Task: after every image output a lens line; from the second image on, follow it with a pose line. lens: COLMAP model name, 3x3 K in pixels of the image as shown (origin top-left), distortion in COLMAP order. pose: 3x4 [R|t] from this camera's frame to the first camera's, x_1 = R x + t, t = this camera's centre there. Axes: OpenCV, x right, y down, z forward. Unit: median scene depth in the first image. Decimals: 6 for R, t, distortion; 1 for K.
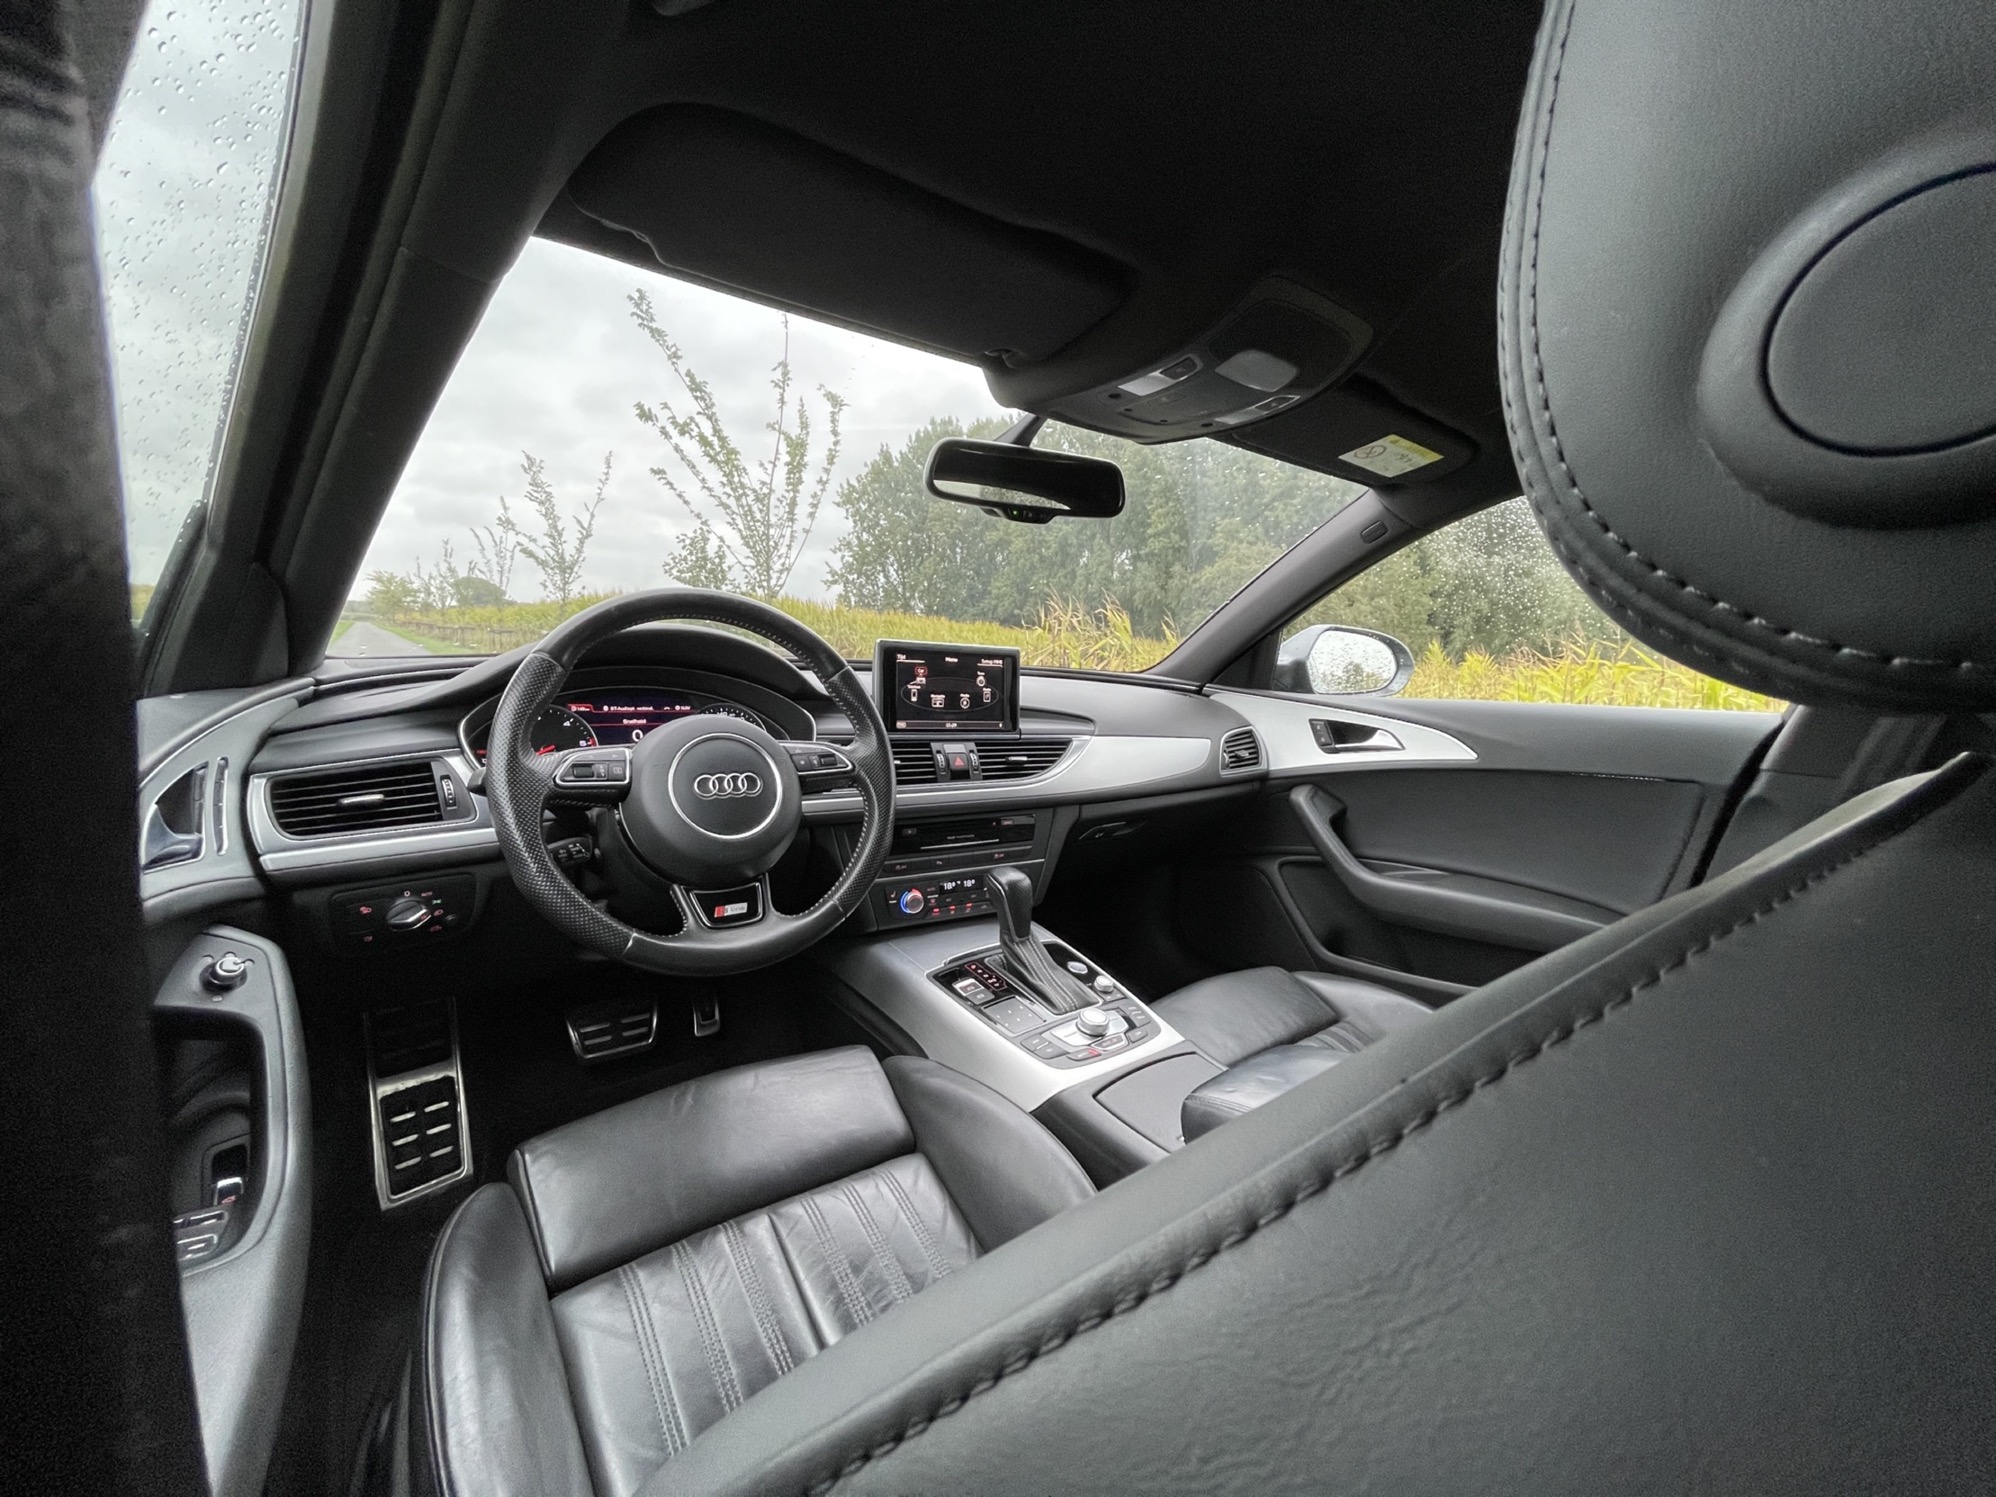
lens RADIAL K [[797.7, 0, 1004.0], [0, 797.7, 735.7], [0, 0, 1]] dist [-0.004305, -0.000339]
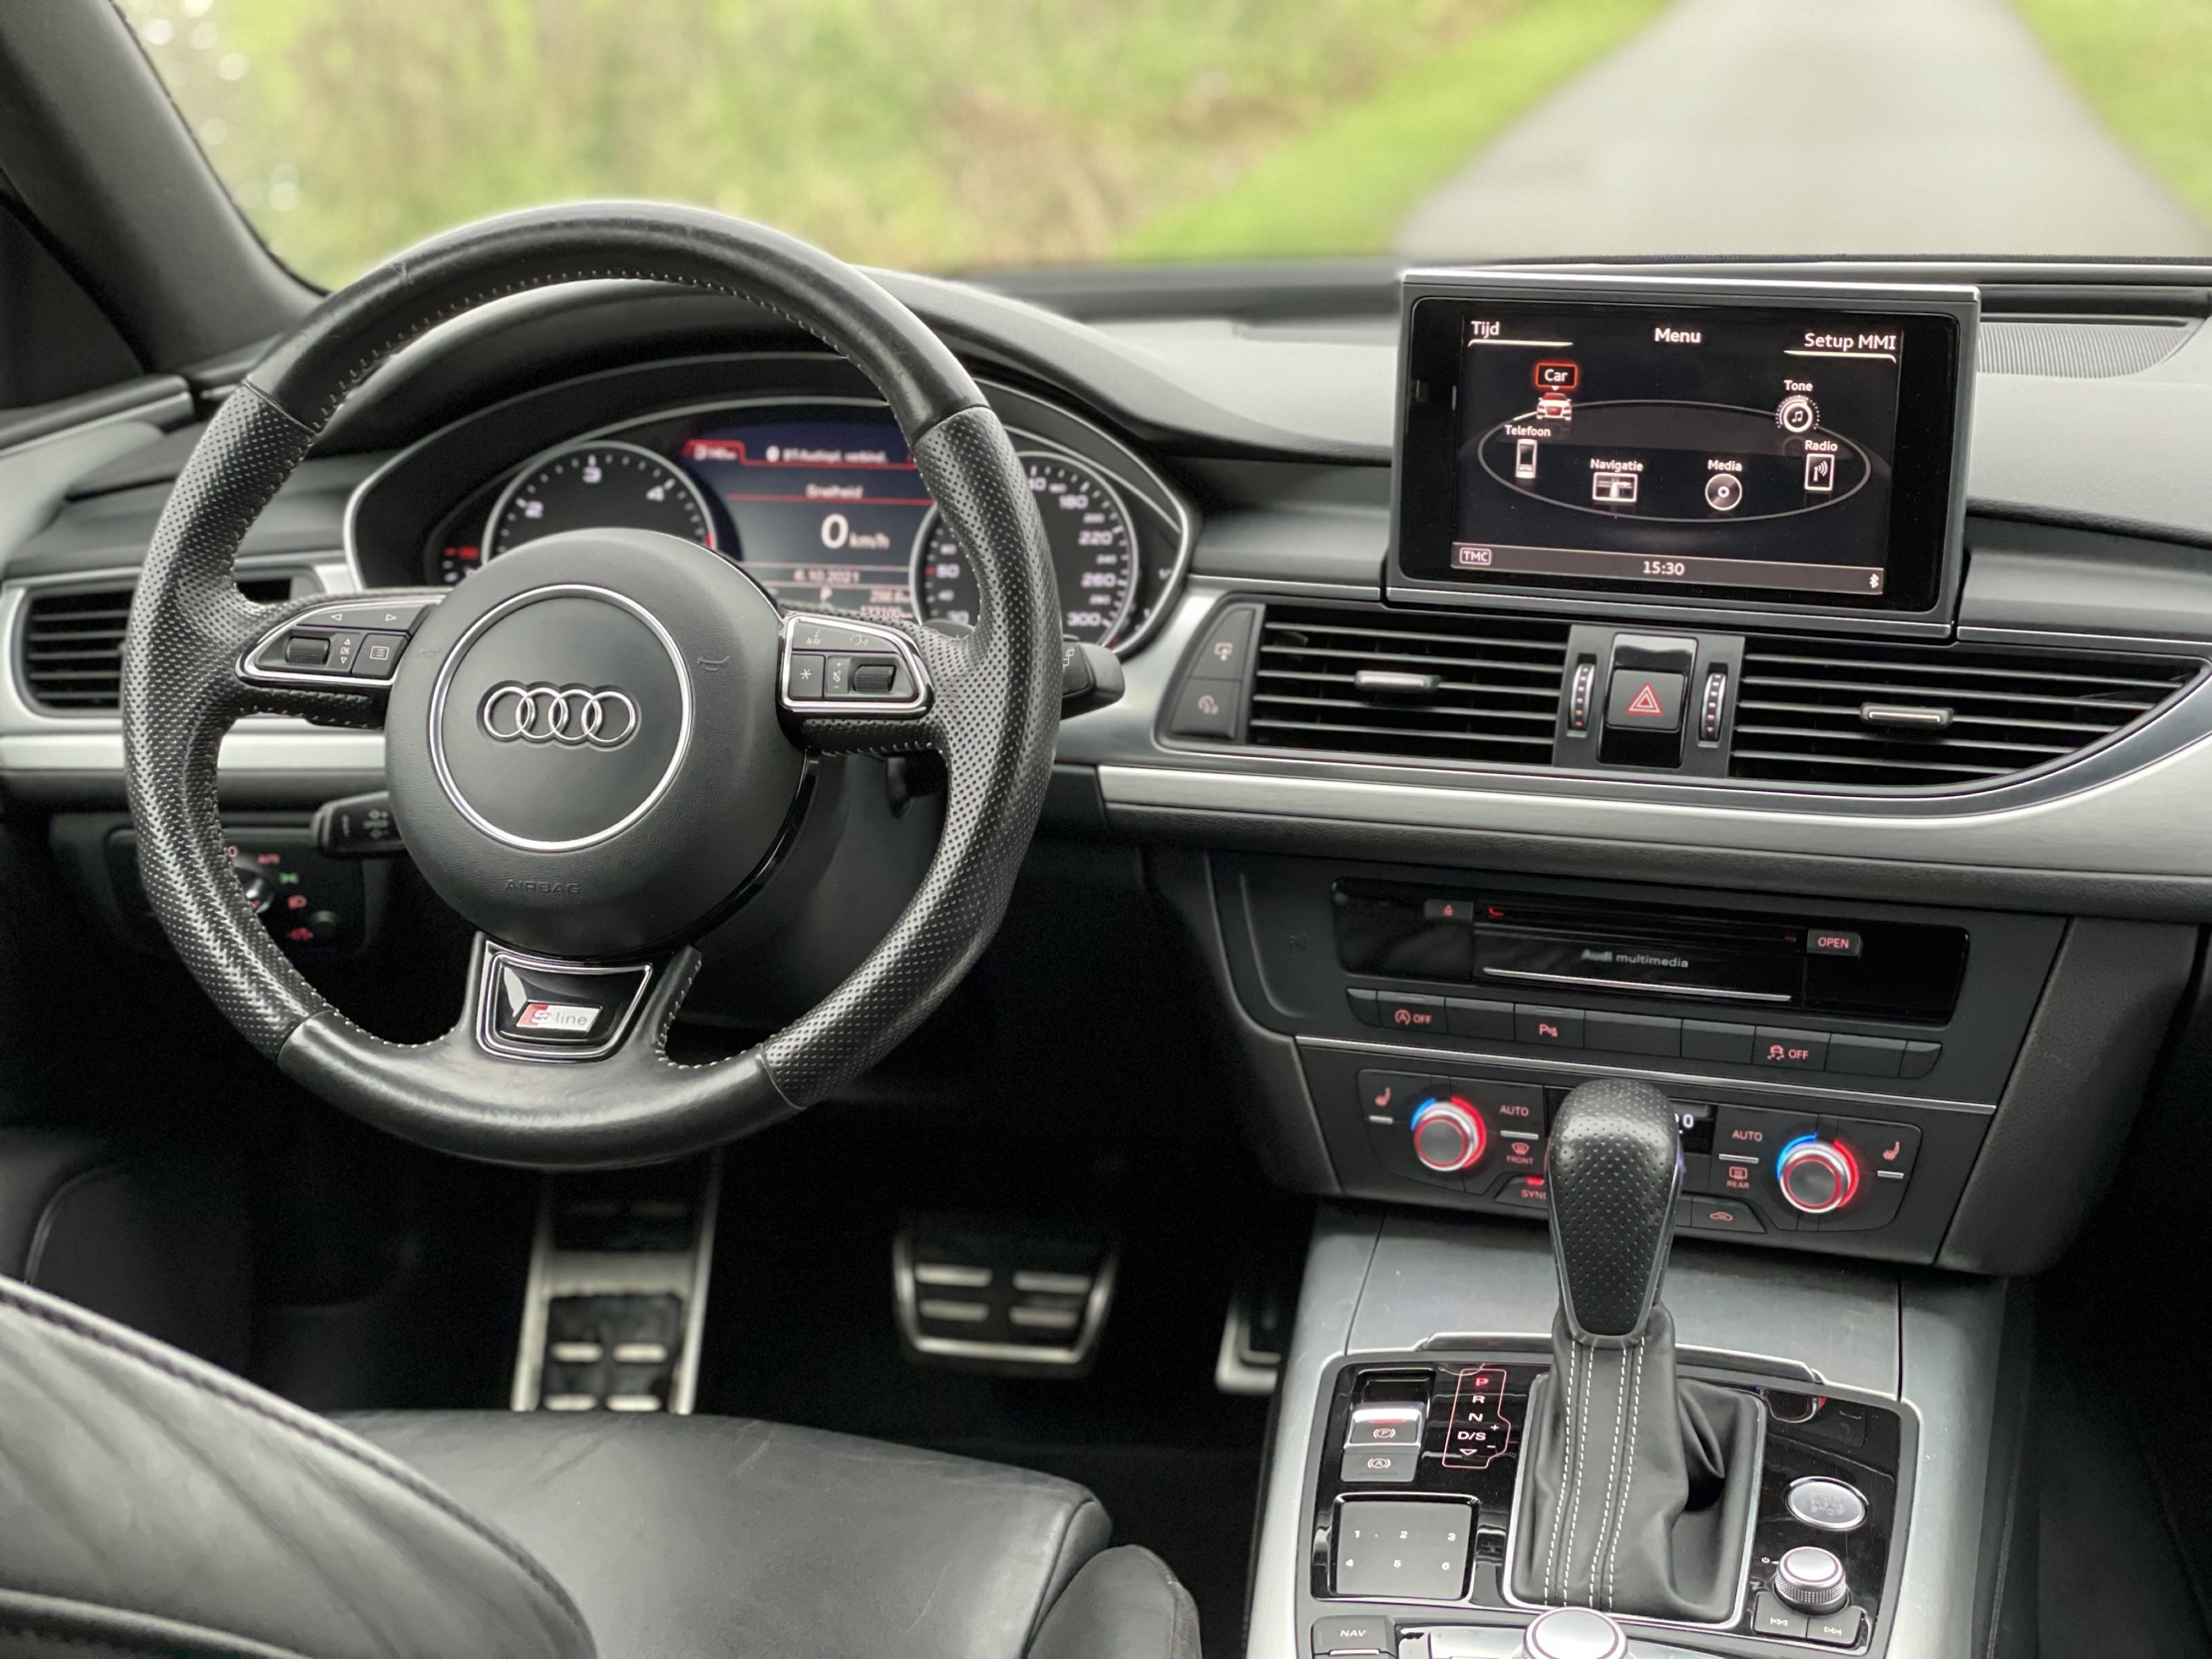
lens RADIAL K [[3297.3, 0, 1116.2], [0, 3297.3, 790.3], [0, 0, 1]] dist [0.127089, 0.000000]
pose [[0.635530, 0.148138, -0.757731, 0.731139], [-0.038705, 0.986299, 0.160360, -0.119472], [0.771105, -0.072585, 0.632557, 0.098630]]
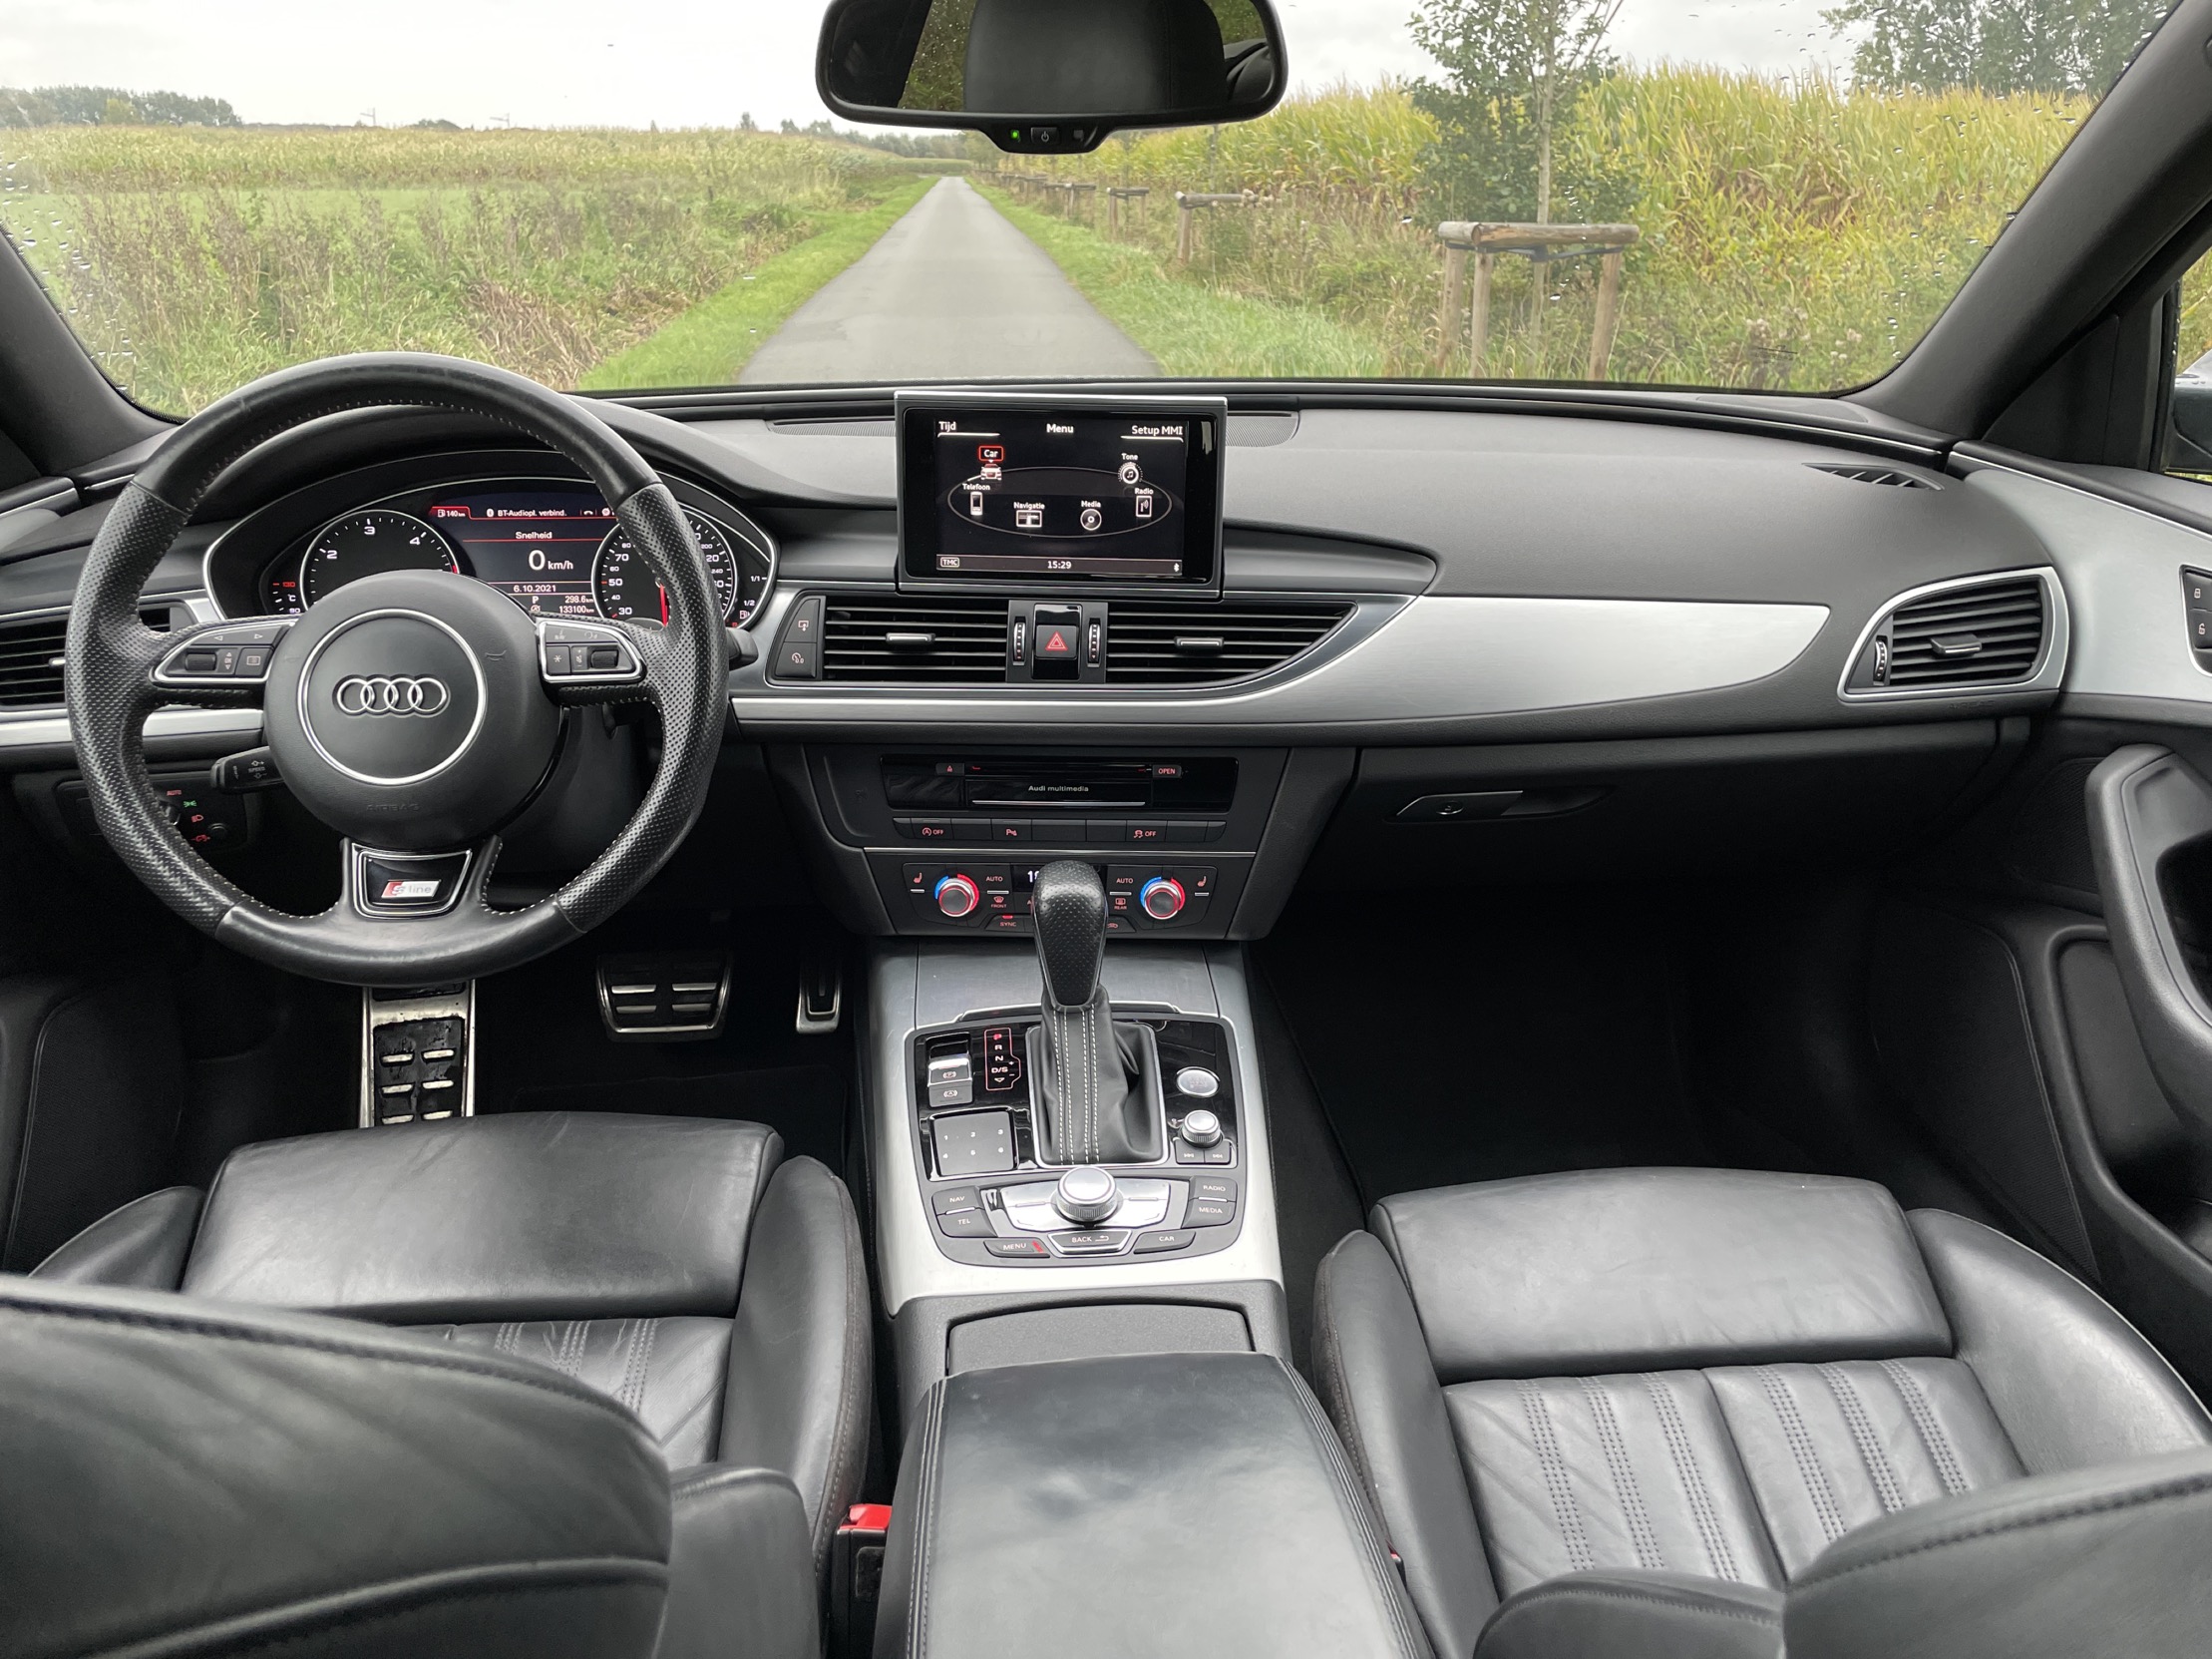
lens RADIAL K [[1672.6, 0, 1108.8], [0, 1672.6, 818.1], [0, 0, 1]] dist [0.085319, -0.099980]
pose [[0.833056, 0.152651, -0.531710, 0.549903], [-0.020741, 0.969116, 0.245731, -0.119988], [0.552800, -0.193679, 0.810494, 0.143262]]
